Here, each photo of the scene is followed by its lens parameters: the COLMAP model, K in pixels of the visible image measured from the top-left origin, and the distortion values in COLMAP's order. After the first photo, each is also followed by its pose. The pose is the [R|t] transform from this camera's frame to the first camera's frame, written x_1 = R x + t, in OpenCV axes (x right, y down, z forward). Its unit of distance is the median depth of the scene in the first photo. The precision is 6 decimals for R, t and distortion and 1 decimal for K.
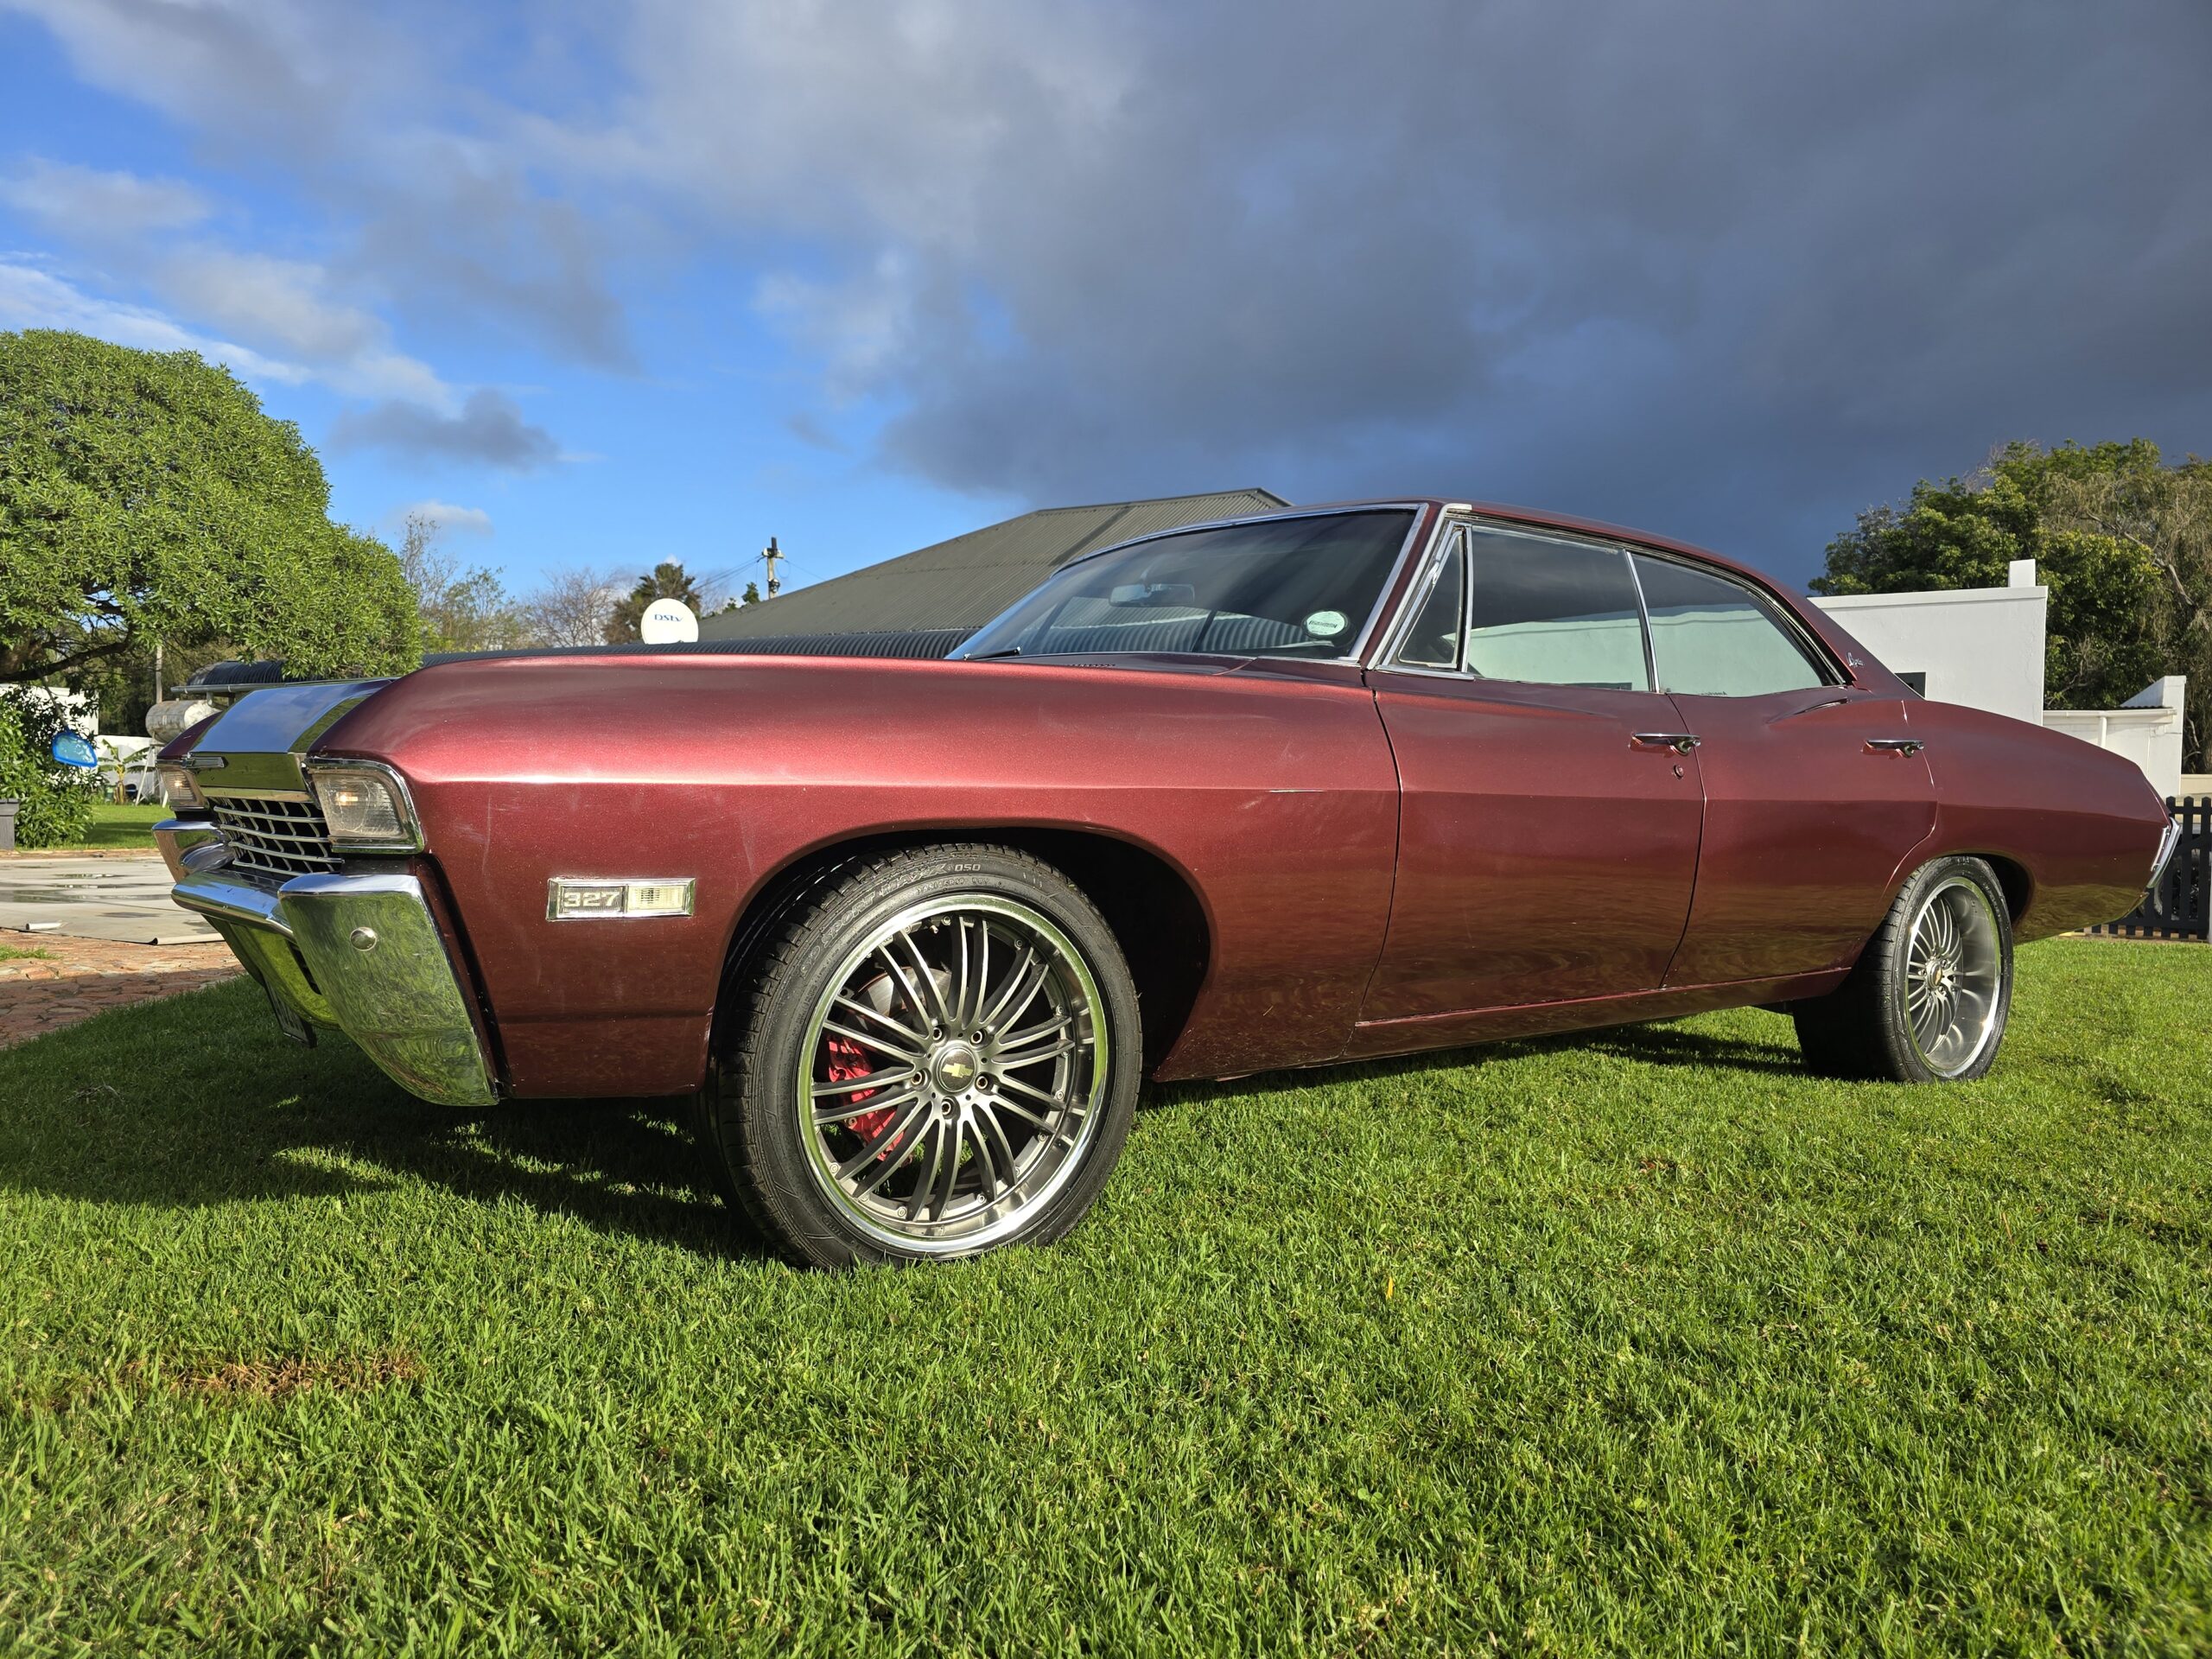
lens RADIAL K [[1530.8, 0, 1106.0], [0, 1530.8, 829.5], [0, 0, 1]] dist [0.005974, -0.000023]
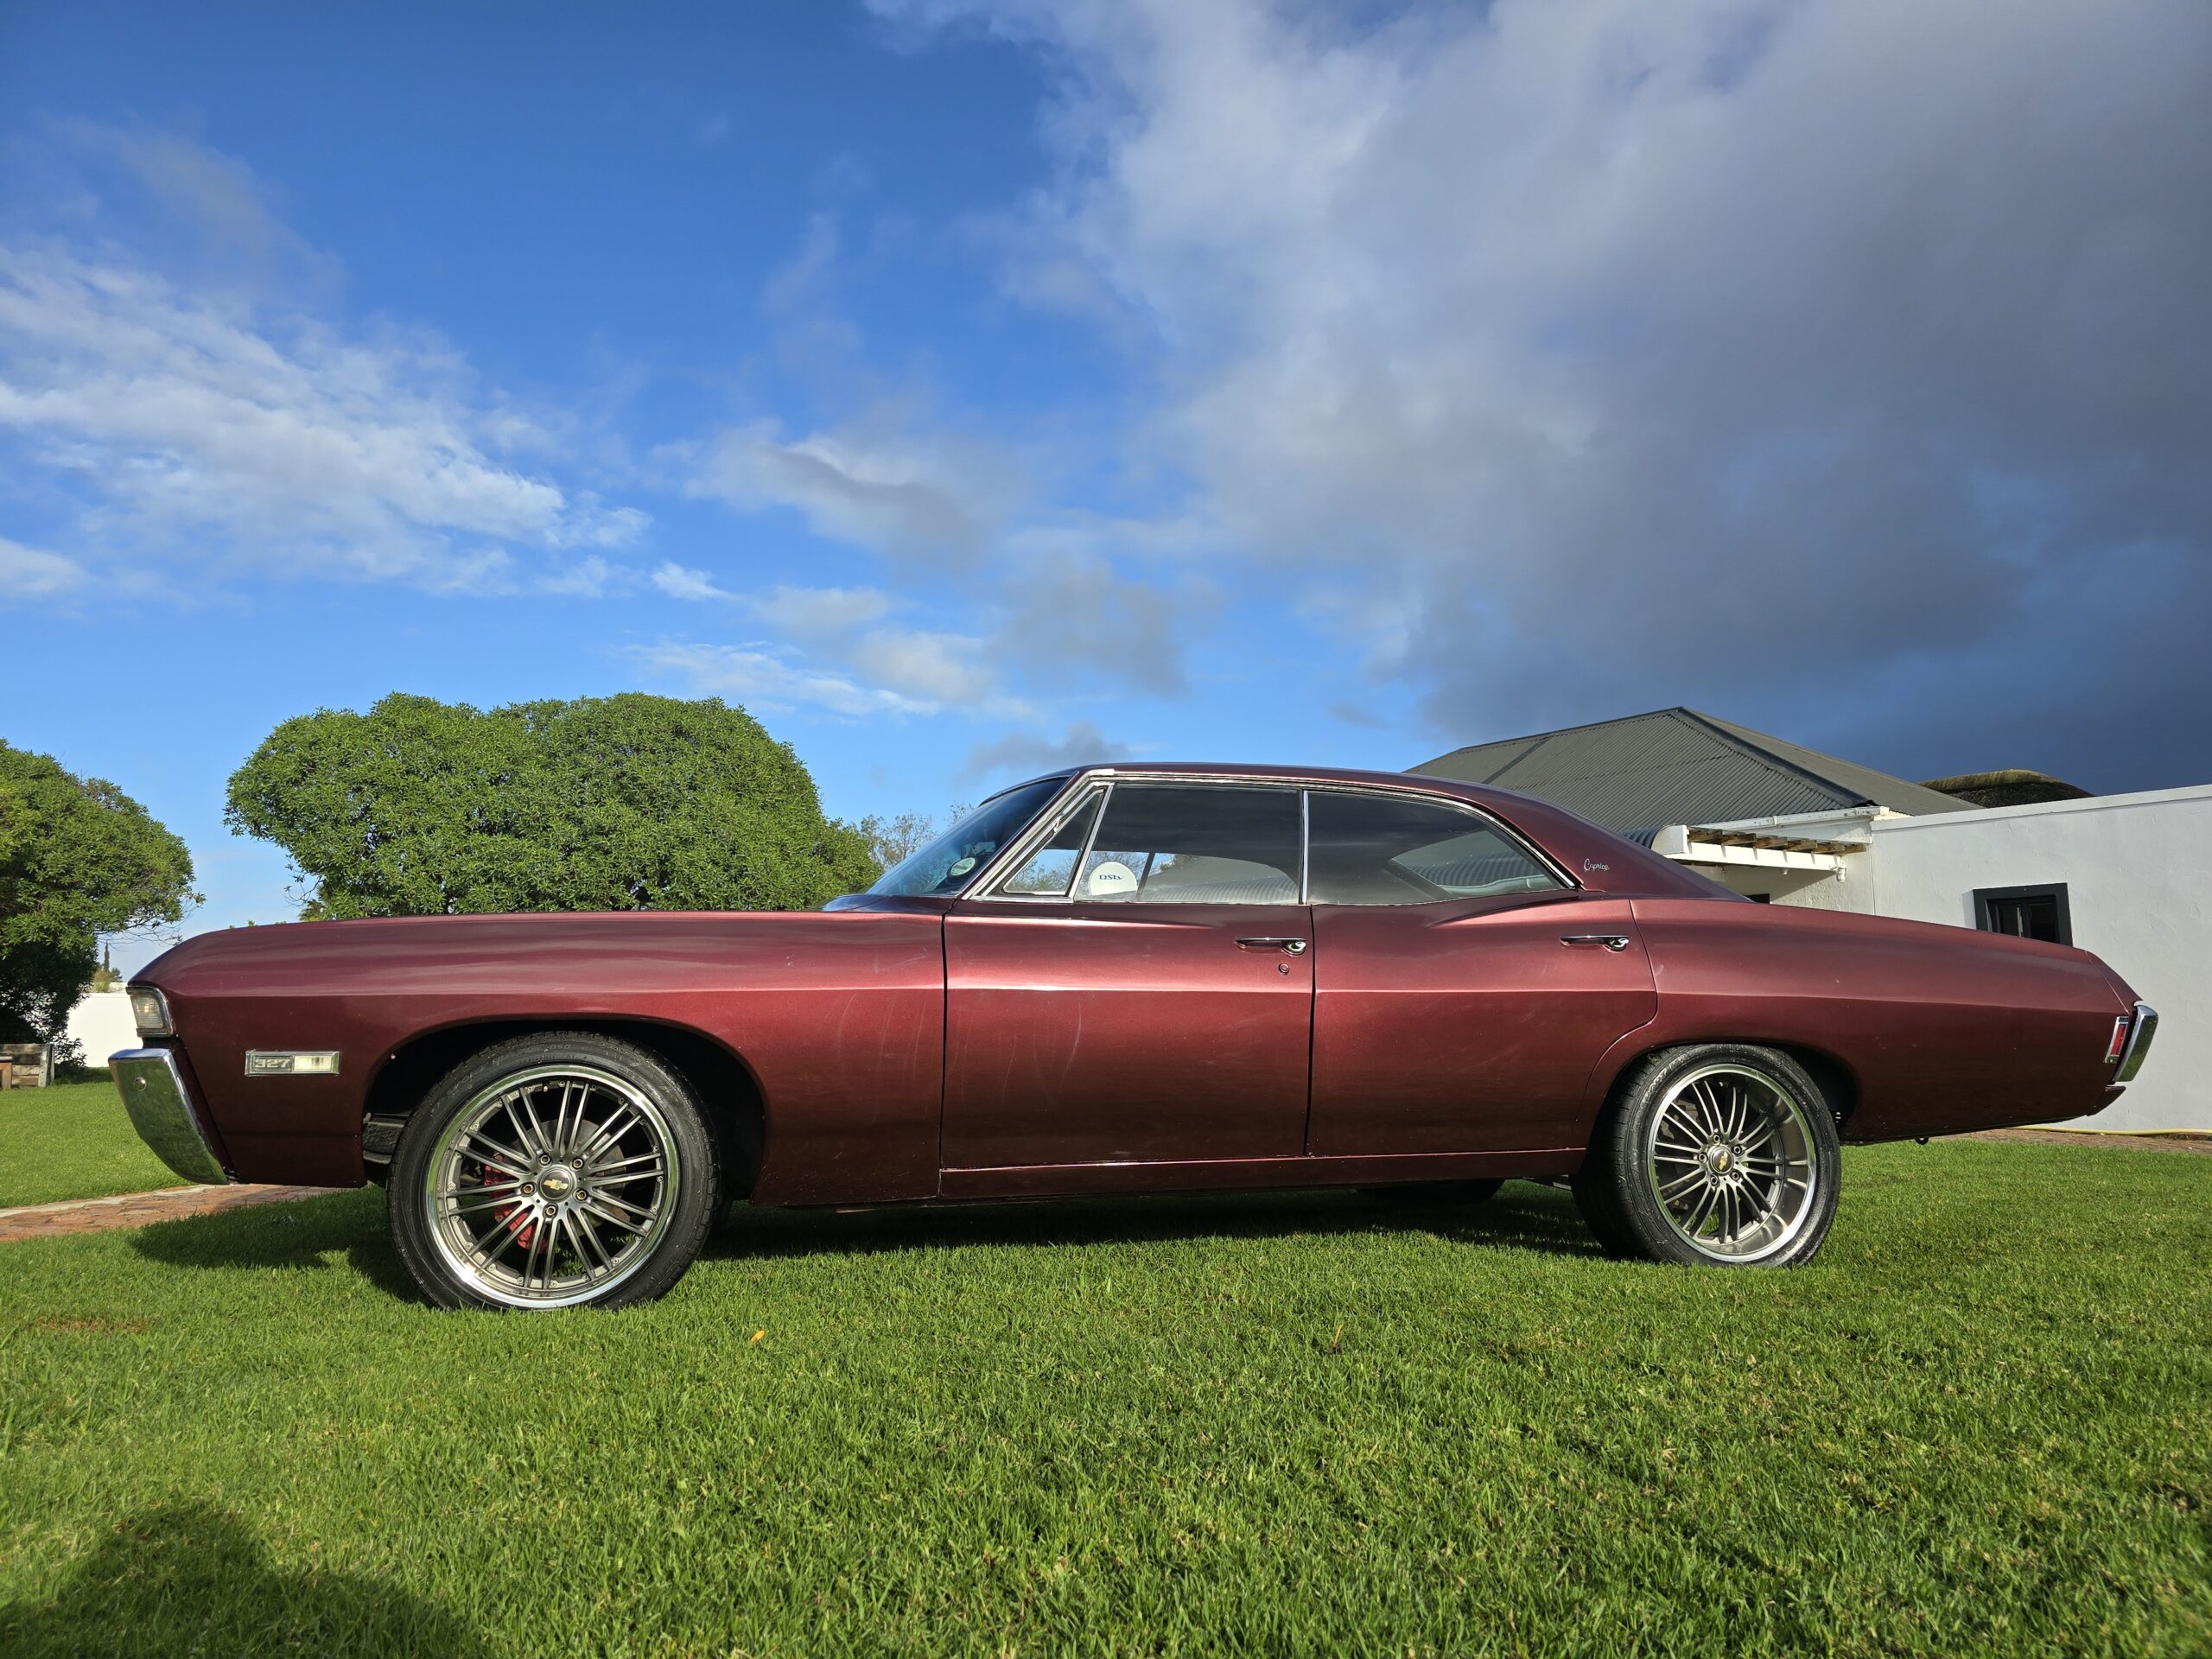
lens RADIAL K [[1530.8, 0, 1106.0], [0, 1530.8, 829.5], [0, 0, 1]] dist [0.005974, -0.000023]
pose [[0.926406, -0.074472, -0.369087, 0.197815], [0.015077, 0.986796, -0.161266, 0.012839], [0.376223, 0.143833, 0.915297, -0.045298]]
